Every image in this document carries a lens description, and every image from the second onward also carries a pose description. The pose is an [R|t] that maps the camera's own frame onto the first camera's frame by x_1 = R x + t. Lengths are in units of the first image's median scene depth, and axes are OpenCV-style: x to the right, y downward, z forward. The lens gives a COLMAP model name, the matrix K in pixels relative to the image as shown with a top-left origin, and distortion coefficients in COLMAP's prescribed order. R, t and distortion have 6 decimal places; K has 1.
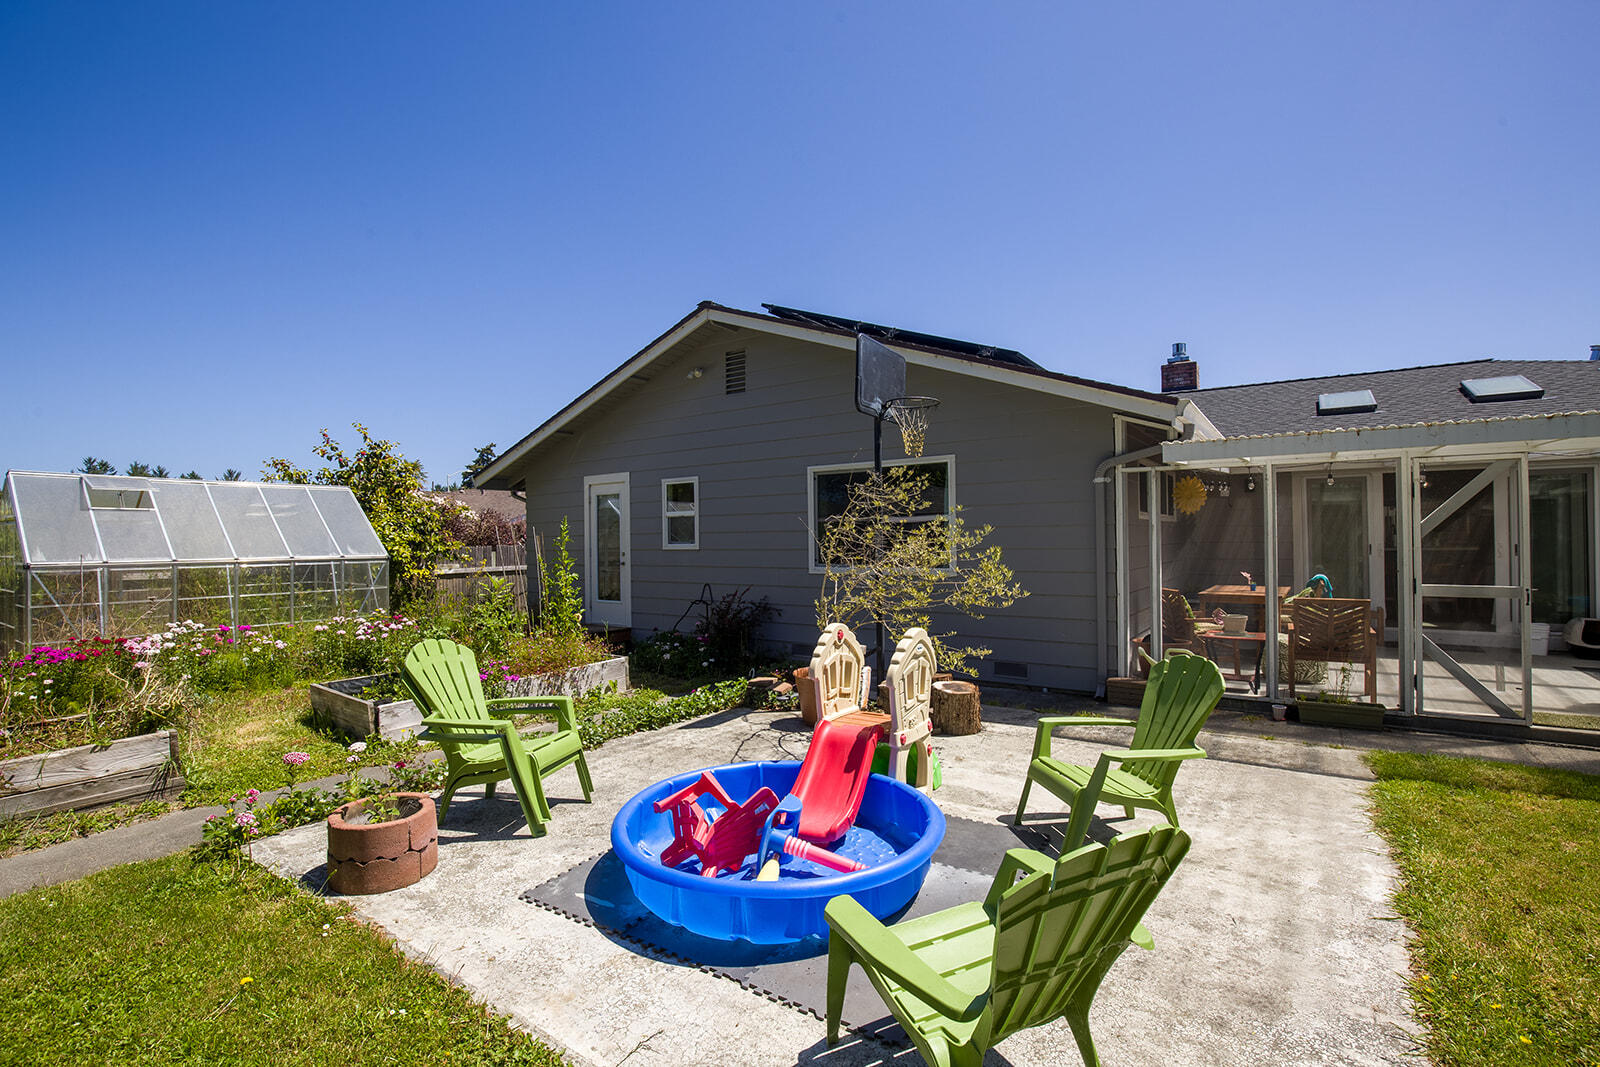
lens RADIAL K [[752.6, 0, 800.0], [0, 752.6, 533.5], [0, 0, 1]] dist [-0.002240, -0.000851]
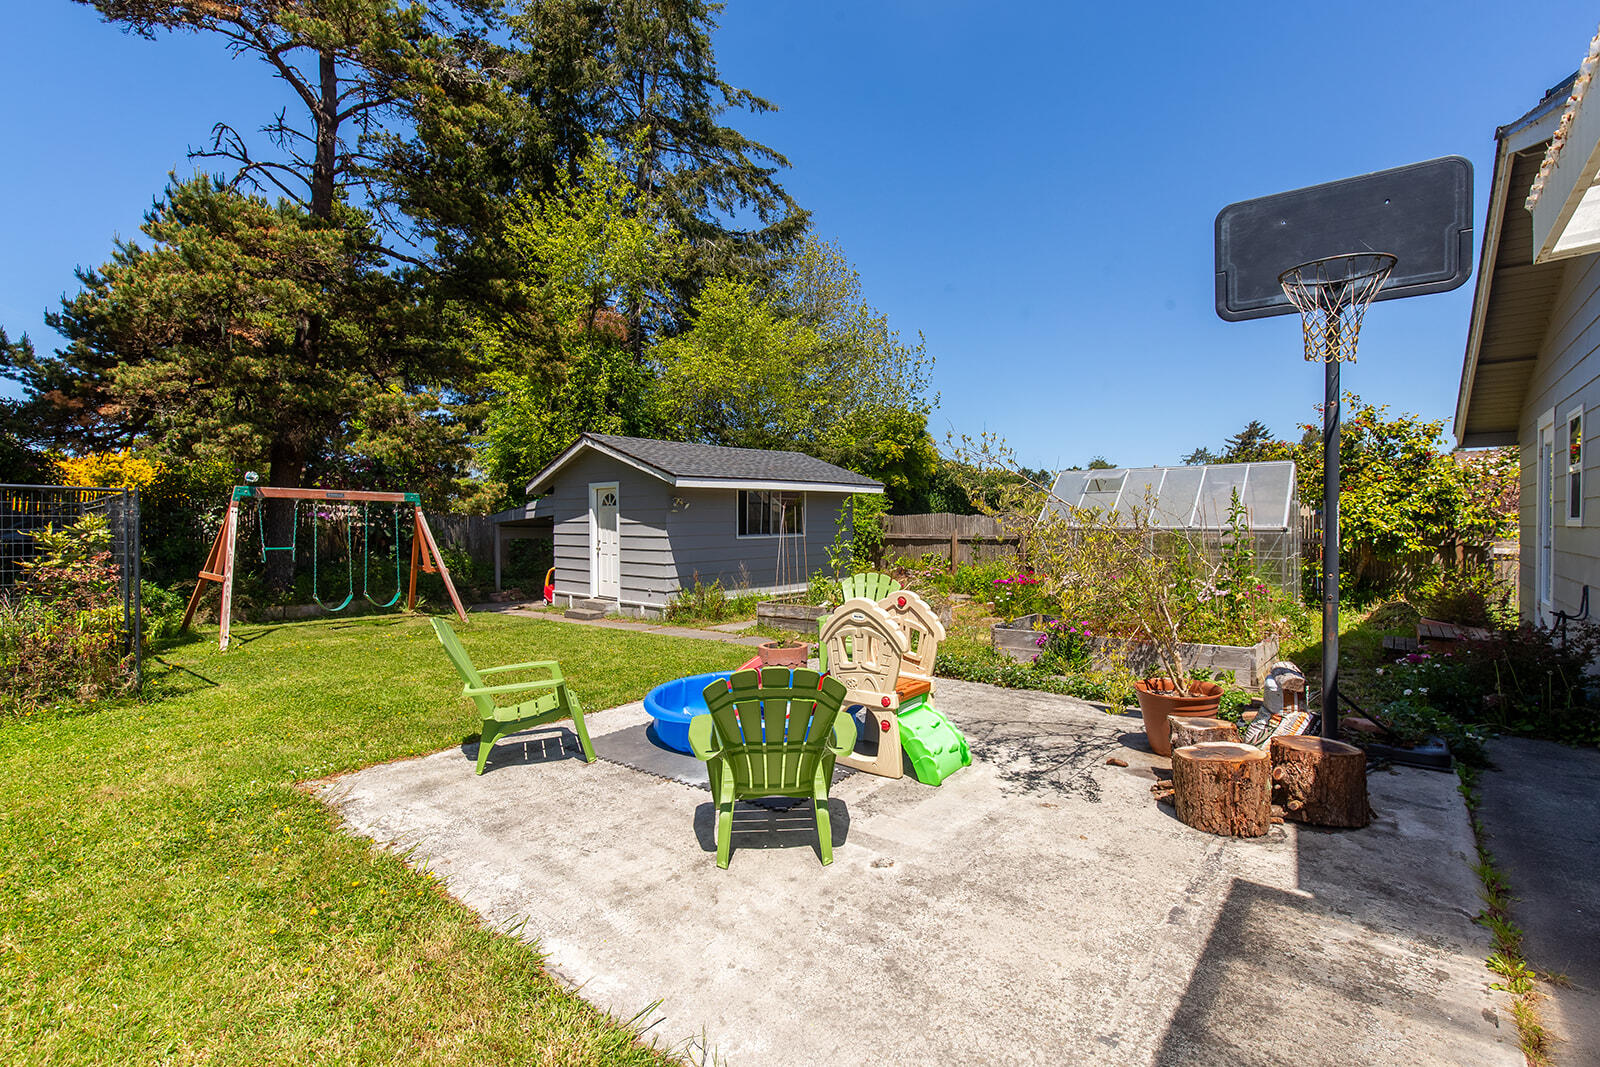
lens RADIAL K [[716.8, 0, 806.7], [0, 716.8, 535.3], [0, 0, 1]] dist [0.000083, -0.000229]
pose [[-0.091006, 0.025480, -0.995524, 1.037283], [0.010298, 0.999643, 0.024644, 0.014682], [0.995797, -0.008009, -0.091236, 0.926433]]
